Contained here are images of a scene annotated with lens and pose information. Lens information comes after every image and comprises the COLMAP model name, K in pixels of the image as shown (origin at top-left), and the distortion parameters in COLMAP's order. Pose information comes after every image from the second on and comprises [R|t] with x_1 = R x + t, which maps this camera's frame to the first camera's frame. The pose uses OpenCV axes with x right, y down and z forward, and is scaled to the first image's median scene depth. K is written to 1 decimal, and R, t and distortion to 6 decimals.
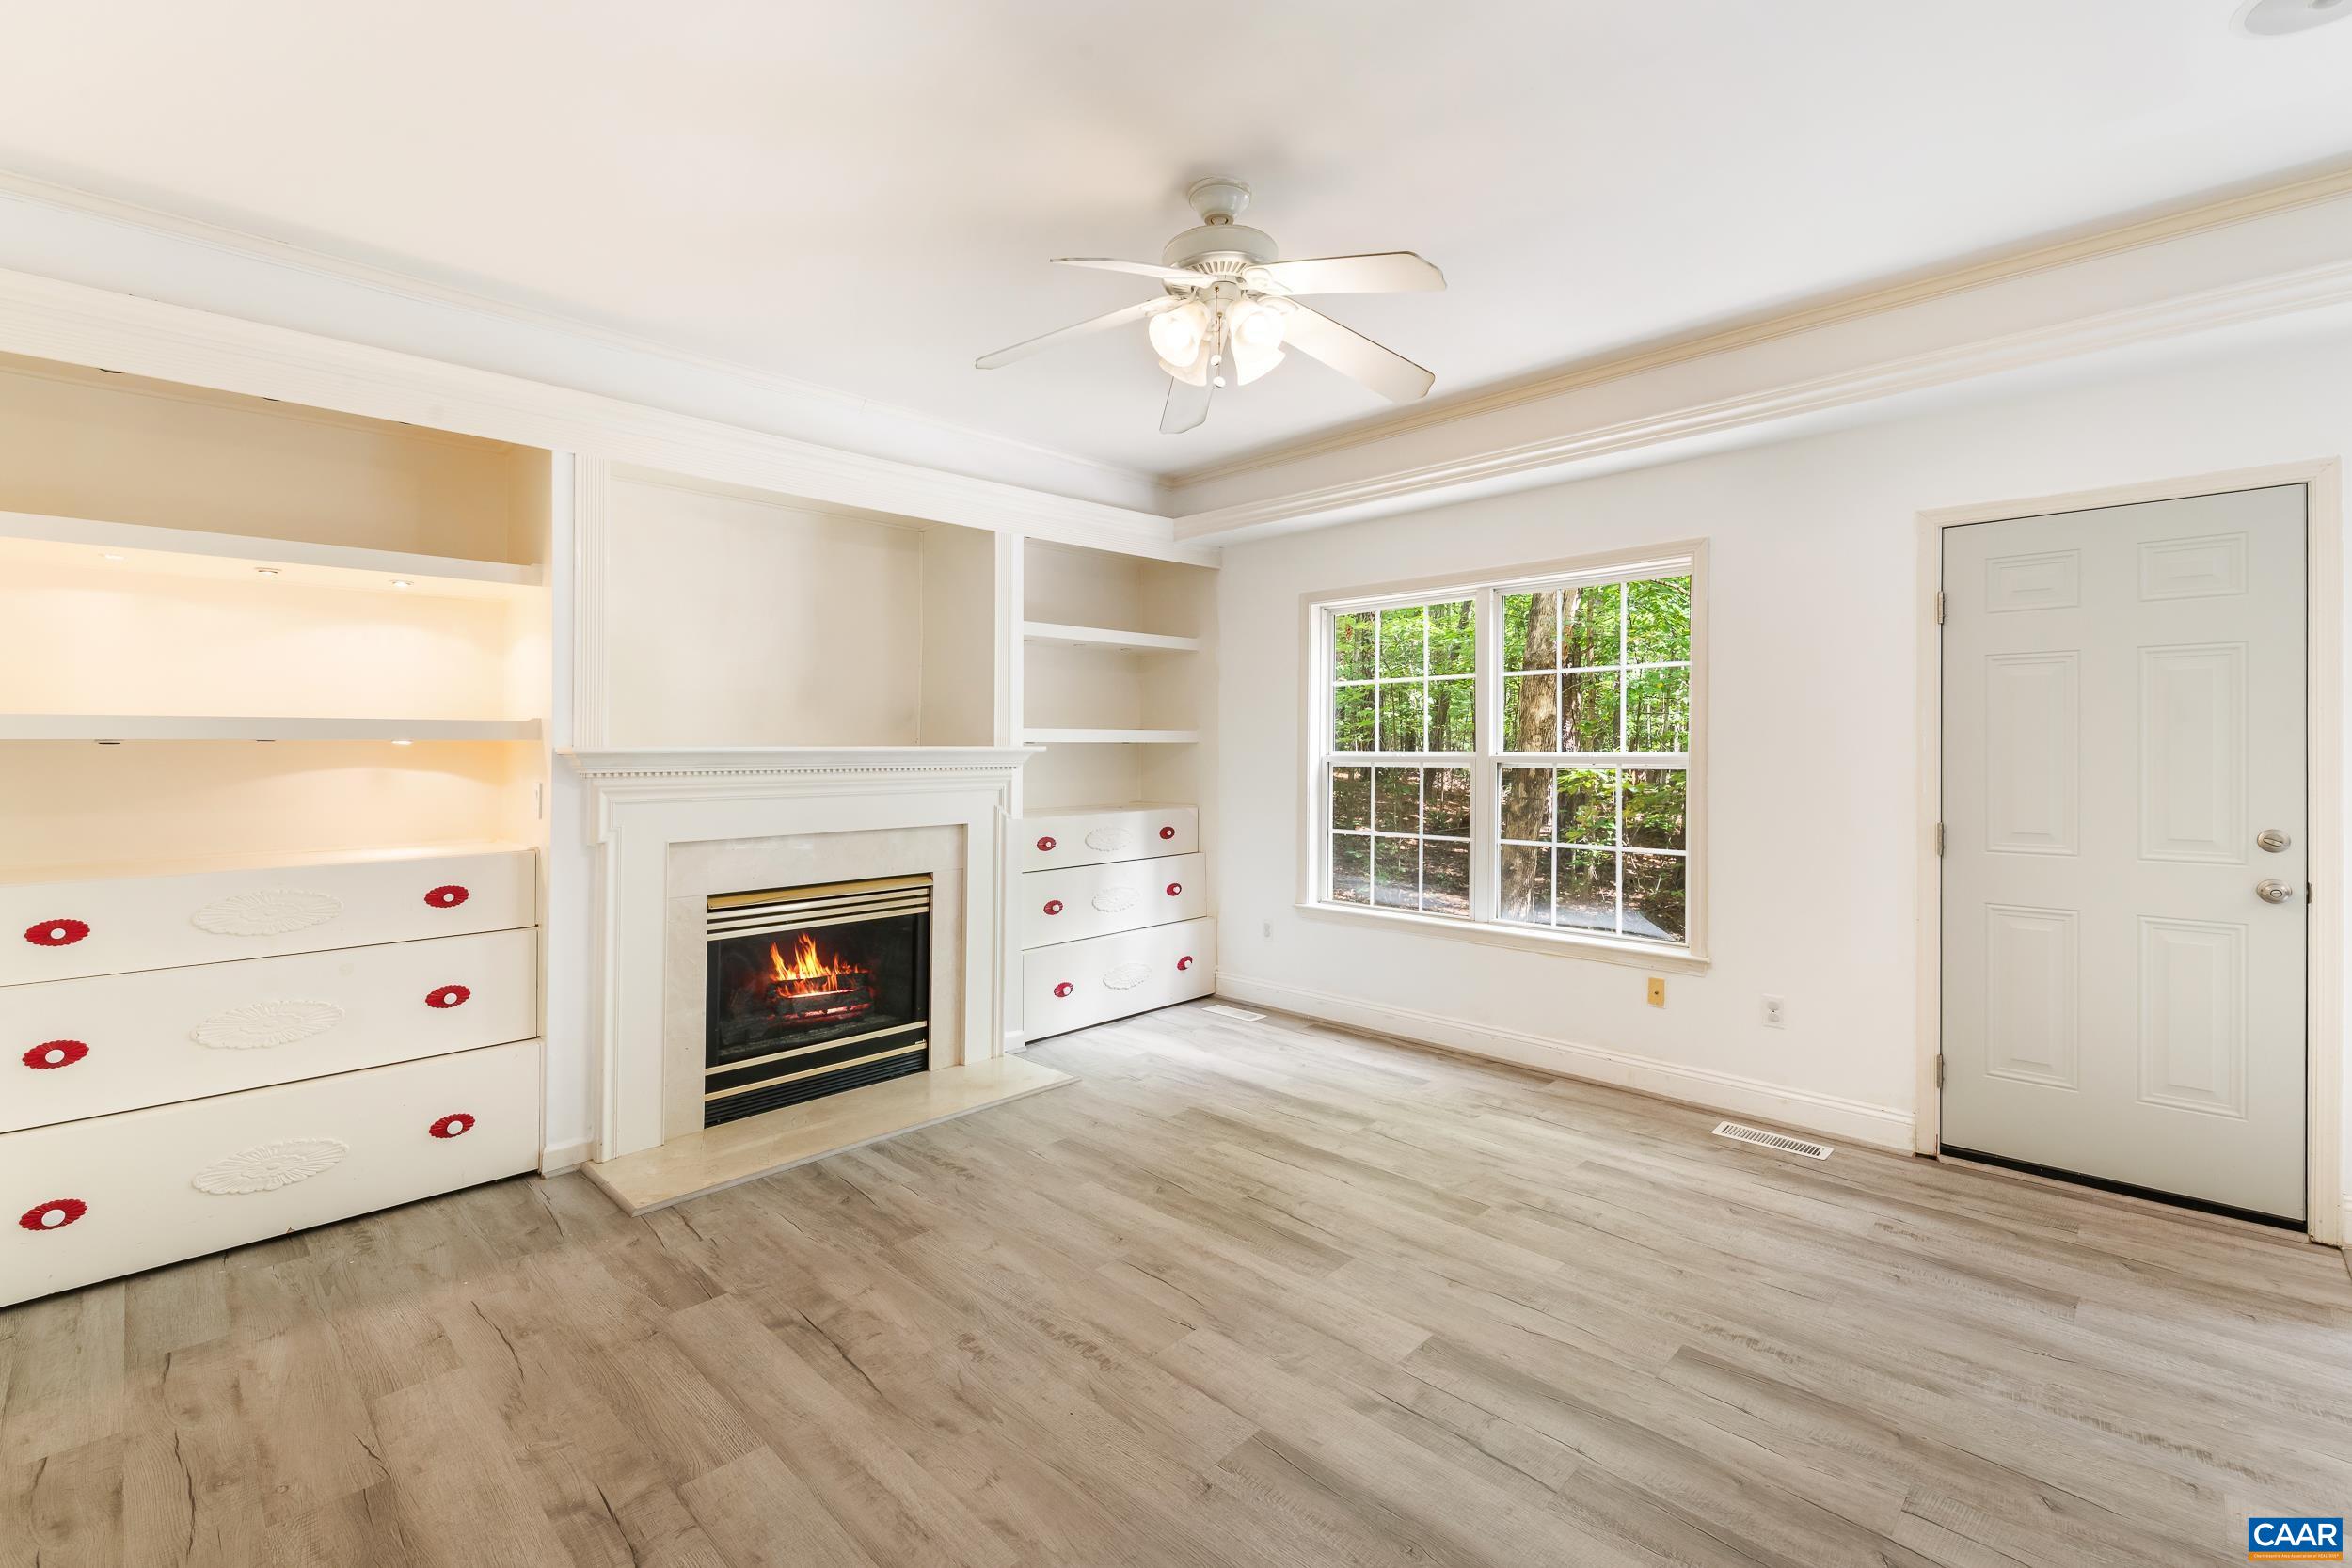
lens RADIAL K [[1018.9, 0, 1181.3], [0, 1018.9, 747.7], [0, 0, 1]] dist [0.014234, -0.006939]
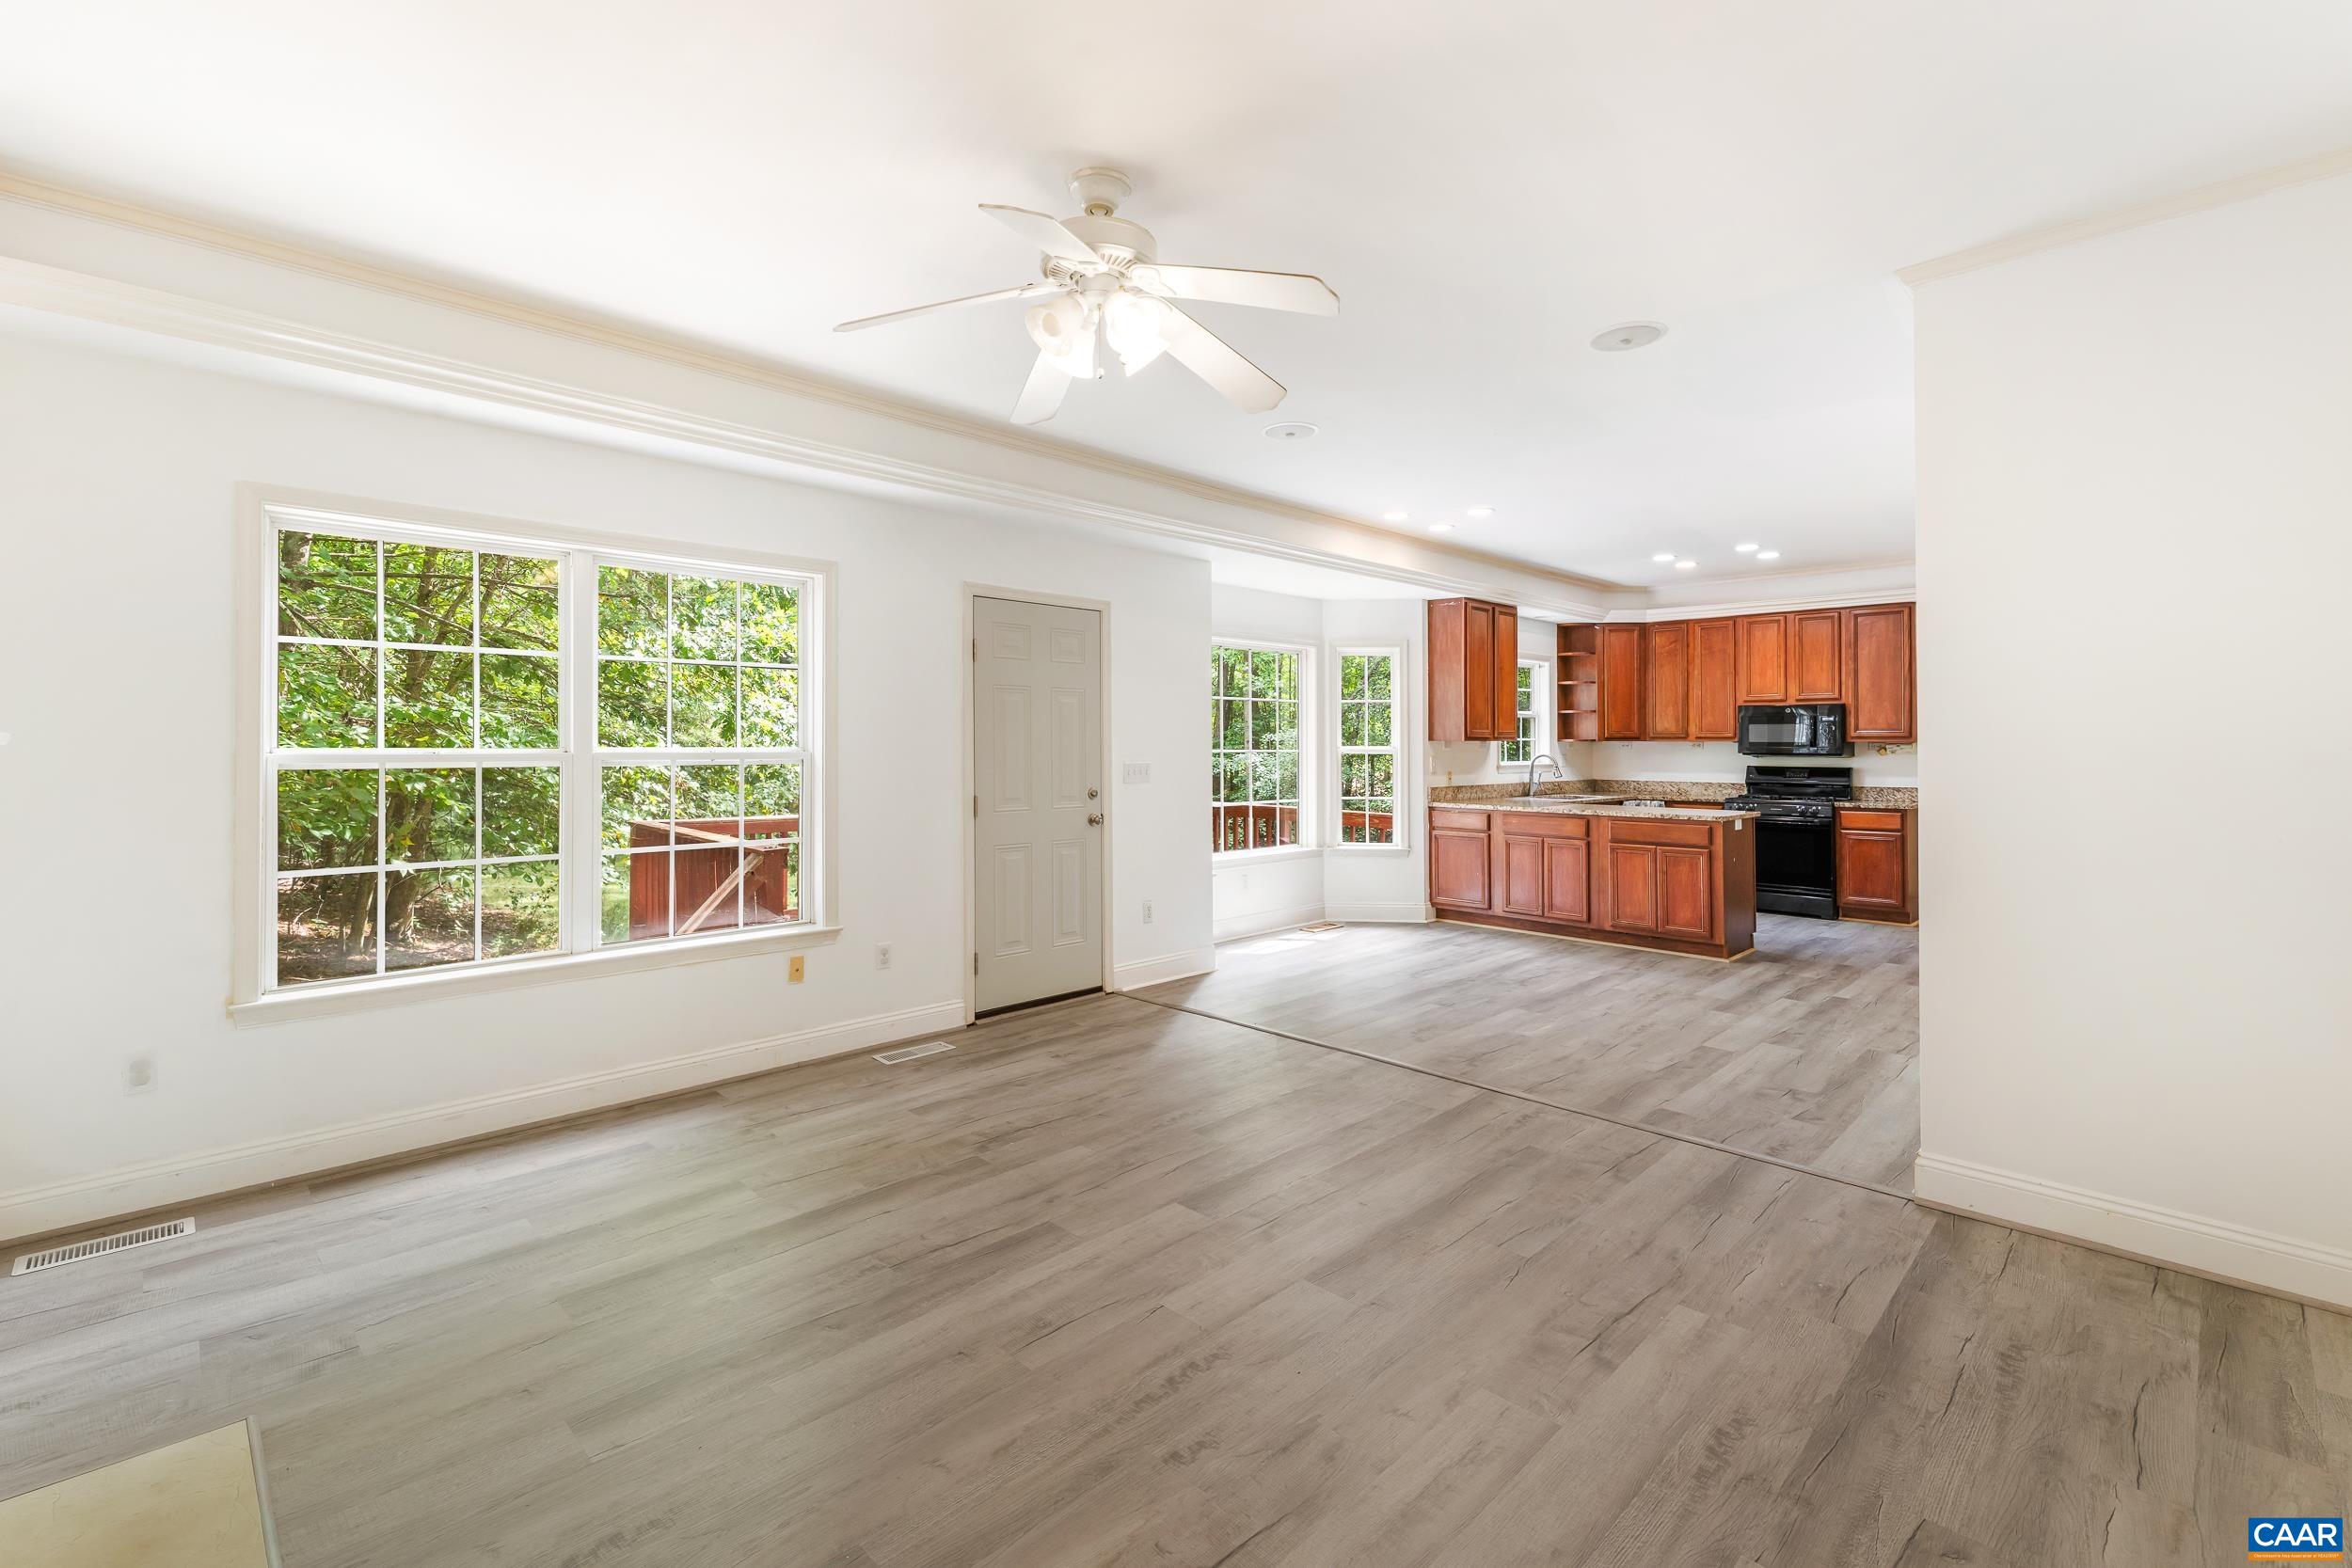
lens RADIAL K [[1018.9, 0, 1170.5], [0, 1018.9, 746.5], [0, 0, 1]] dist [0.014234, -0.006939]
pose [[0.019095, 0.001822, 0.999816, -0.749089], [-0.002606, 0.999995, -0.001772, 0.004395], [-0.999814, -0.002572, 0.019100, 0.715416]]
